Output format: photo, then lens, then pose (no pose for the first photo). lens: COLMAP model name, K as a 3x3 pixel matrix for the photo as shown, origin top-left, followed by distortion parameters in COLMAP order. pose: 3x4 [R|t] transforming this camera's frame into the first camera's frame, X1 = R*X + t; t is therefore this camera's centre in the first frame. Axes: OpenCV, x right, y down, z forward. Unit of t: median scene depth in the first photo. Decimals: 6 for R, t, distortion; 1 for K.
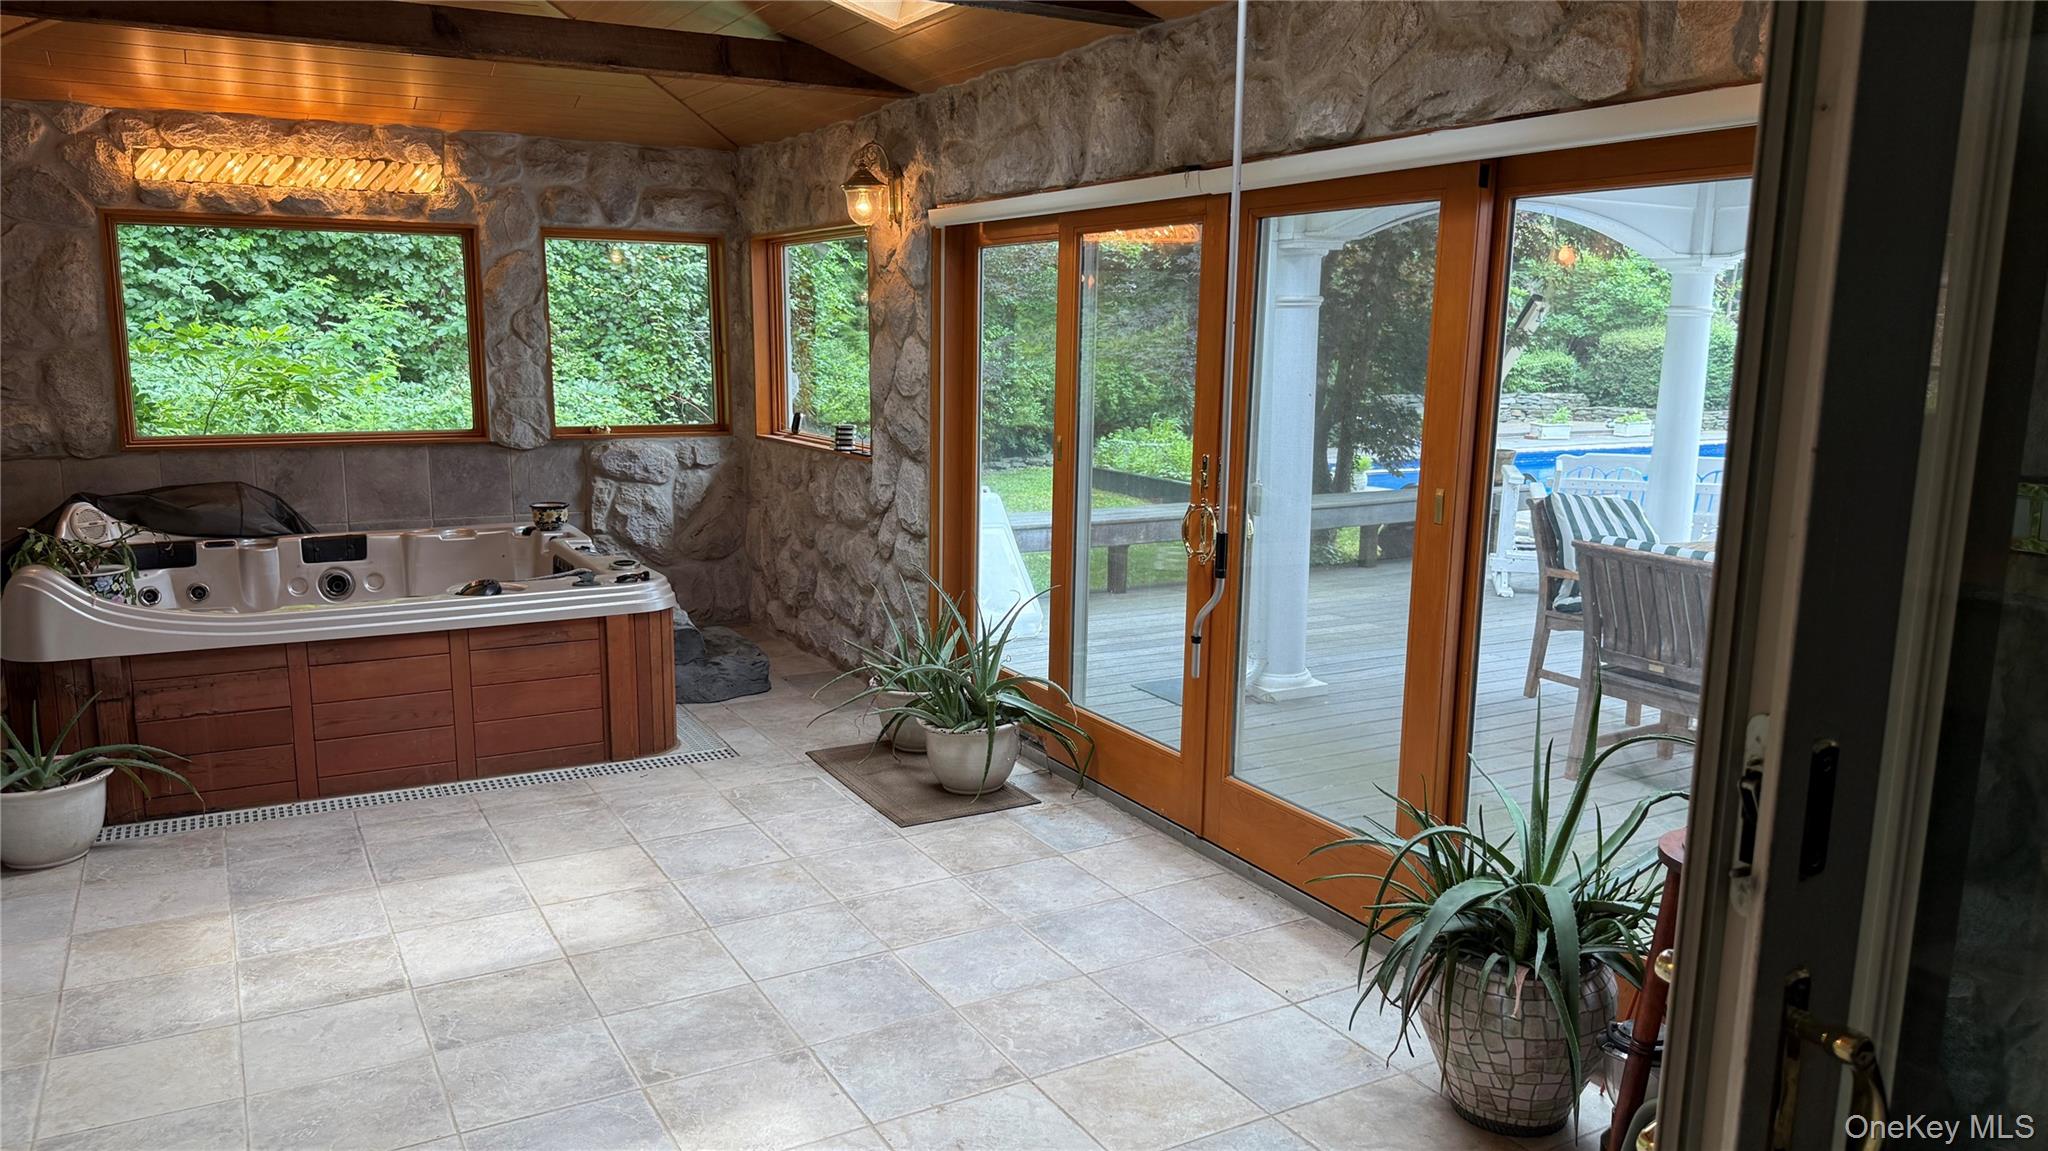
lens RADIAL K [[1441.2, 0, 1027.1], [0, 1441.2, 587.1], [0, 0, 1]] dist [0.184725, -0.418846]
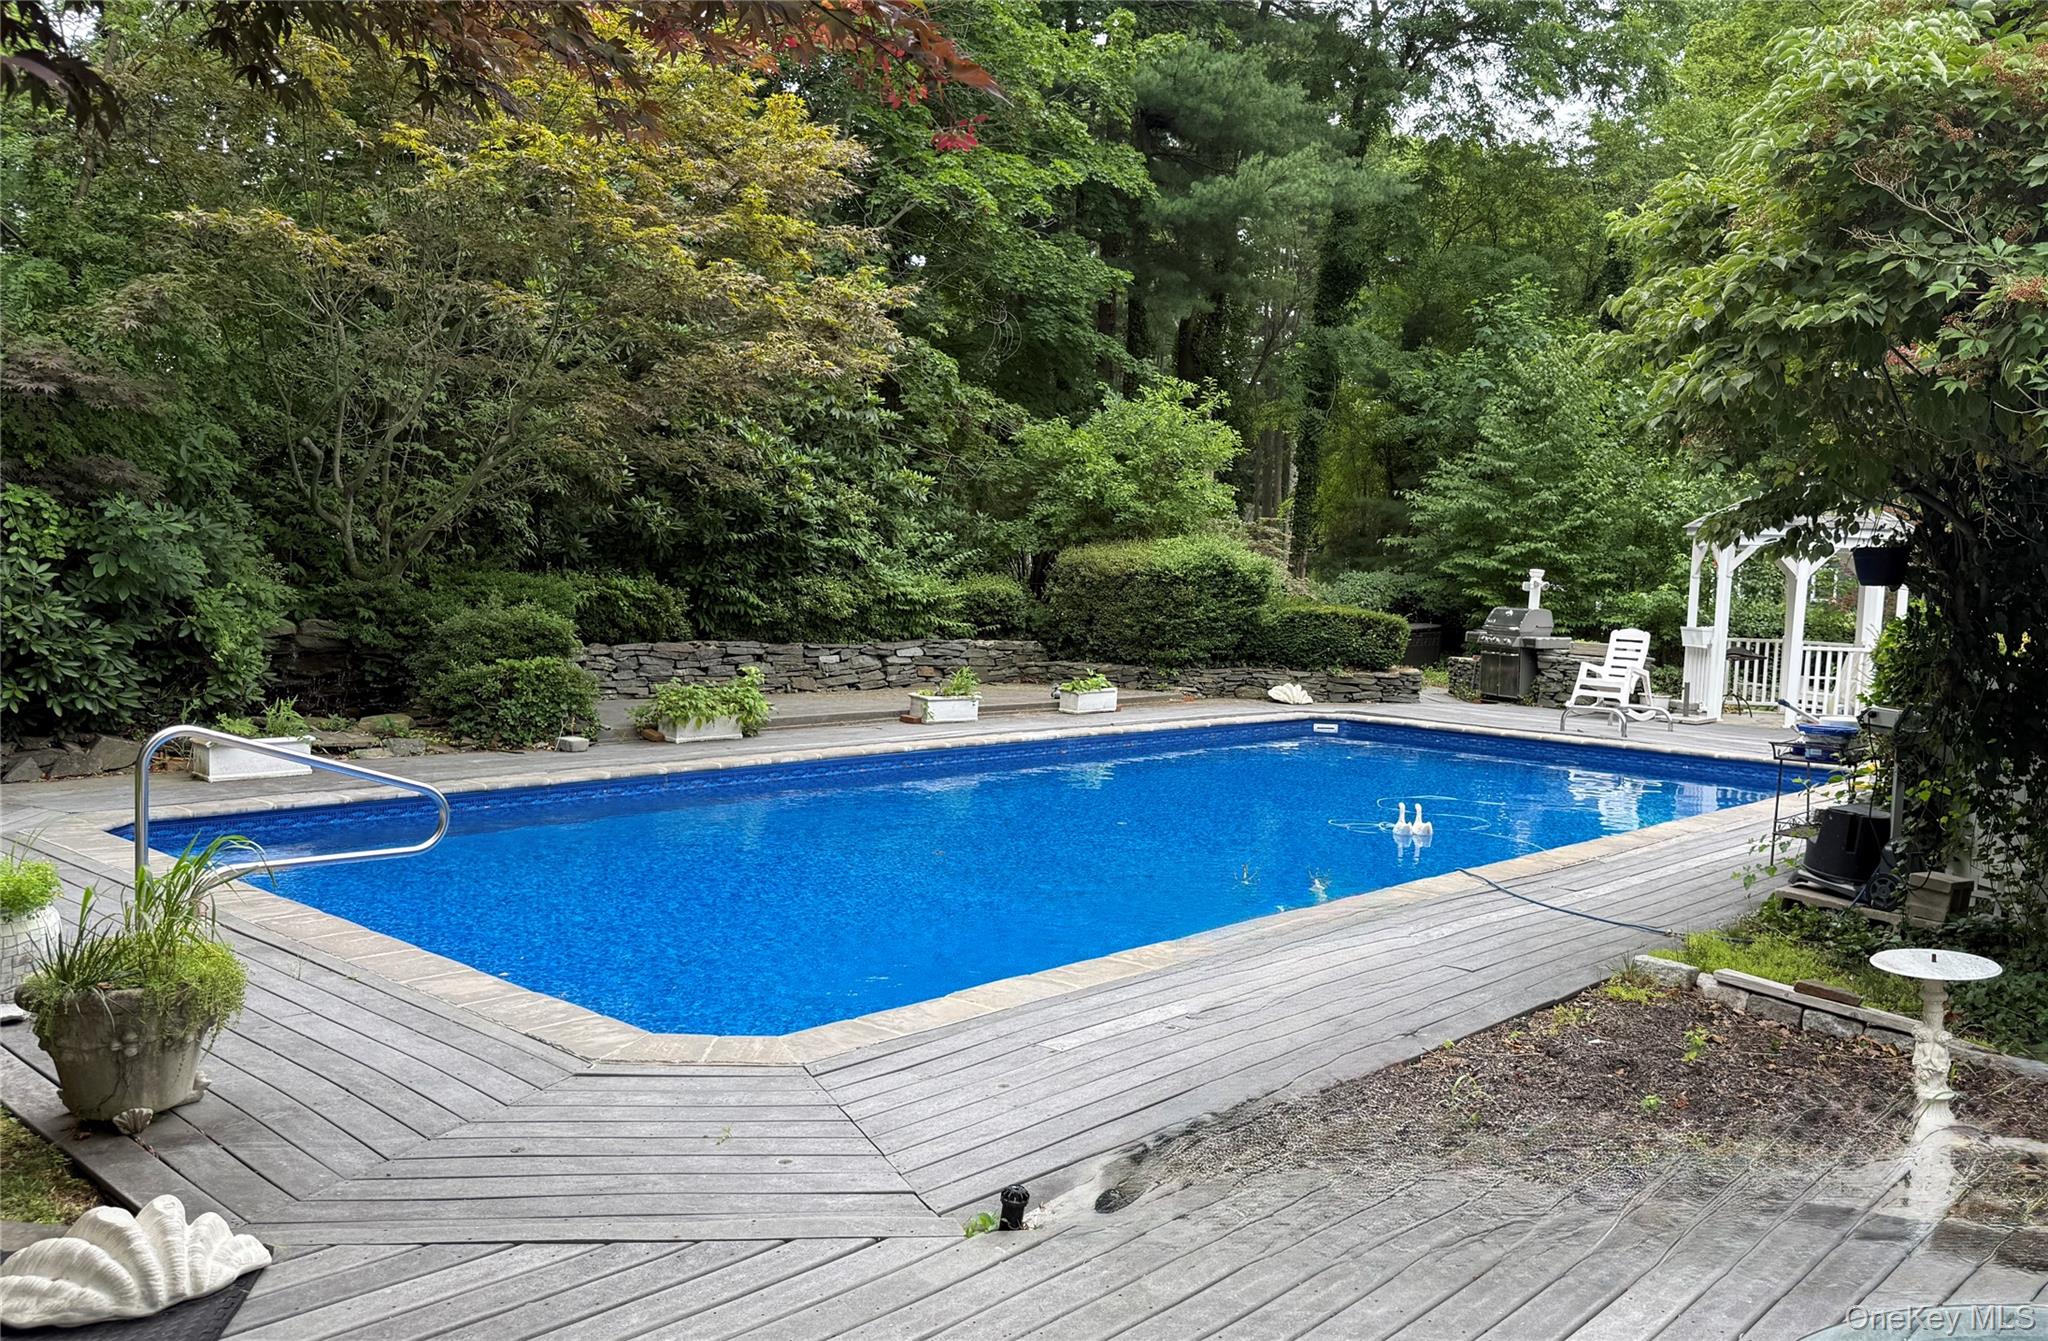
lens RADIAL K [[1659.9, 0, 1187.2], [0, 1659.9, 674.4], [0, 0, 1]] dist [0.253640, -0.653484]
pose [[0.937227, -0.004450, 0.348692, 0.187061], [0.038855, 0.995025, -0.091738, -0.047606], [-0.346549, 0.099528, 0.932737, 0.297550]]
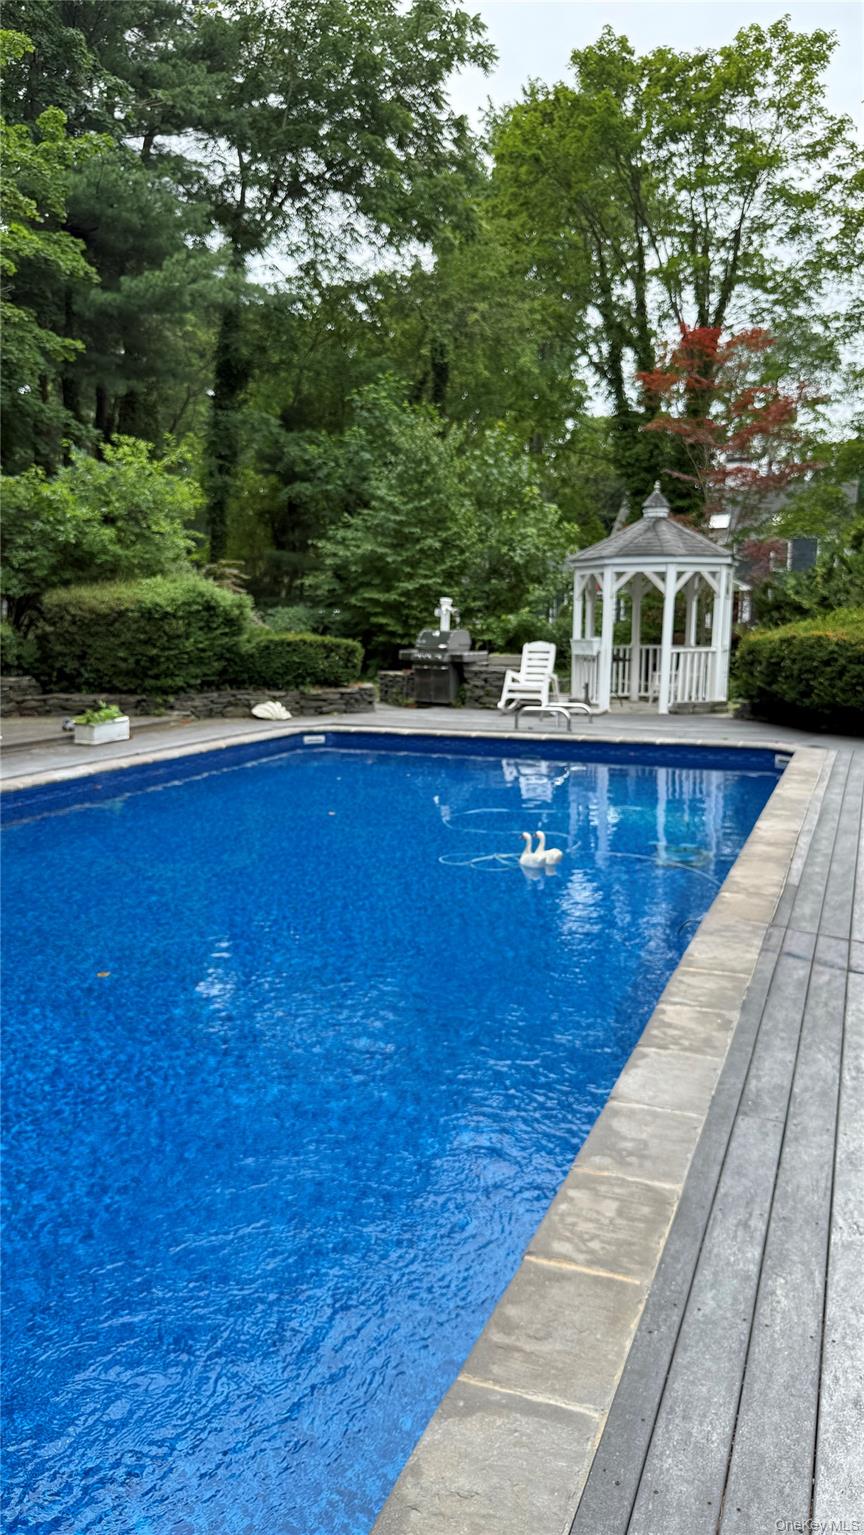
lens RADIAL K [[1080.2, 0, 425.0], [0, 1080.2, 767.6], [0, 0, 1]] dist [0.184725, -0.418846]
pose [[0.787867, -0.102907, 0.607187, 0.205706], [0.120751, 0.992616, 0.011547, -0.072335], [-0.603892, 0.064221, 0.794475, 0.475030]]
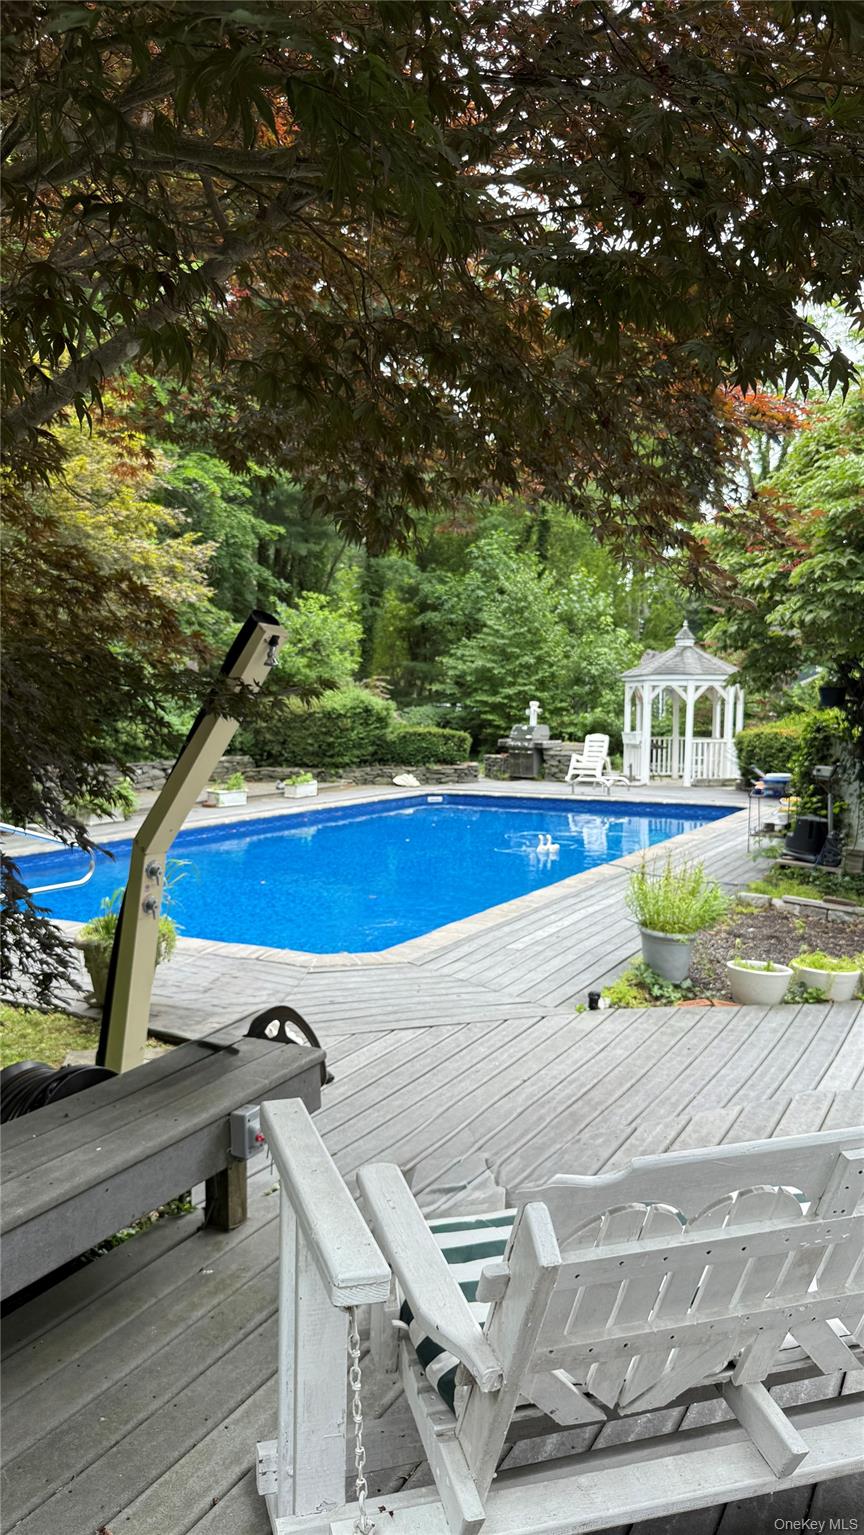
lens RADIAL K [[1080.2, 0, 425.0], [0, 1080.2, 767.6], [0, 0, 1]] dist [0.184725, -0.418846]
pose [[0.854882, -0.043868, 0.516965, 0.084421], [0.101300, 0.991355, -0.083391, -0.045961], [-0.508837, 0.123658, 0.851935, 0.275142]]
